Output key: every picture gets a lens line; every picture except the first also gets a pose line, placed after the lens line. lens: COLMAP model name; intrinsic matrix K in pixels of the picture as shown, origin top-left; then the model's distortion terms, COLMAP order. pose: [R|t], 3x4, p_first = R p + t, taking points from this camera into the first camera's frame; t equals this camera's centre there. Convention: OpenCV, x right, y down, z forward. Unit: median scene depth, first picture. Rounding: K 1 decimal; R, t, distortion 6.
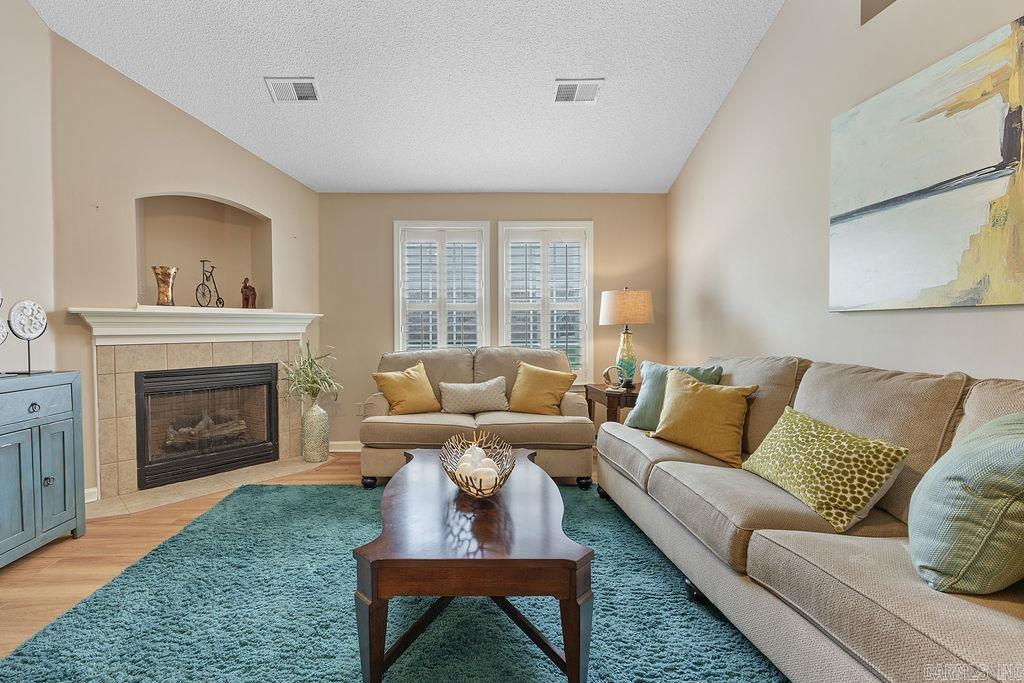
lens RADIAL K [[463.2, 0, 511.9], [0, 463.2, 344.1], [0, 0, 1]] dist [-0.003077, -0.000001]
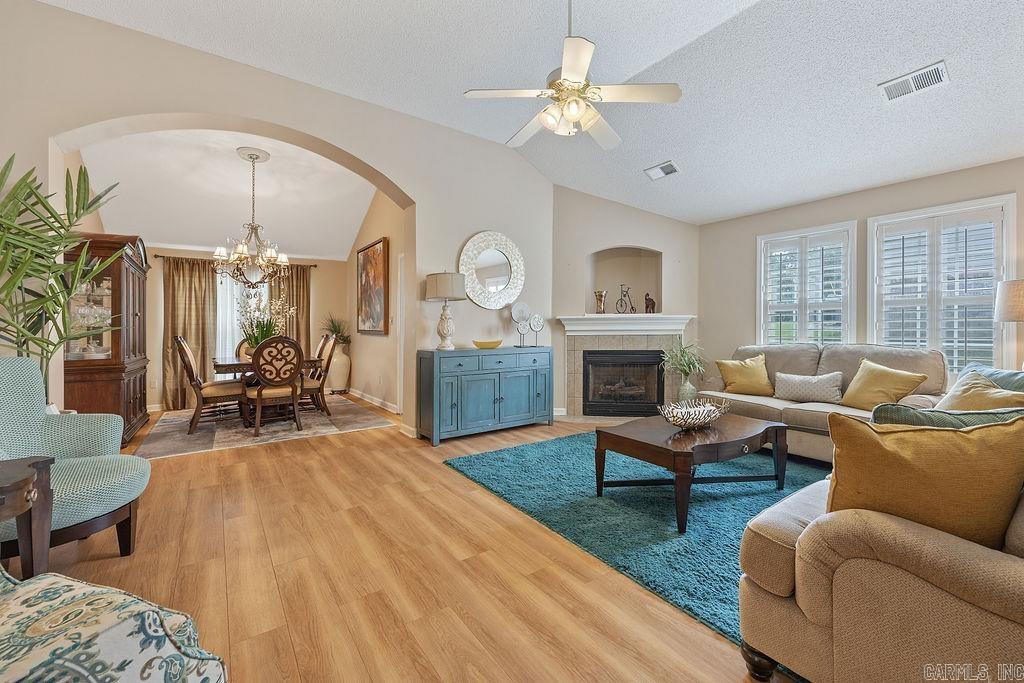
lens RADIAL K [[414.4, 0, 513.3], [0, 414.4, 316.7], [0, 0, 1]] dist [0.000094, -0.000022]
pose [[0.570758, -0.020574, -0.820861, 0.332480], [-0.024678, 0.998805, -0.042193, 0.002388], [0.820748, 0.044339, 0.569568, -0.151828]]
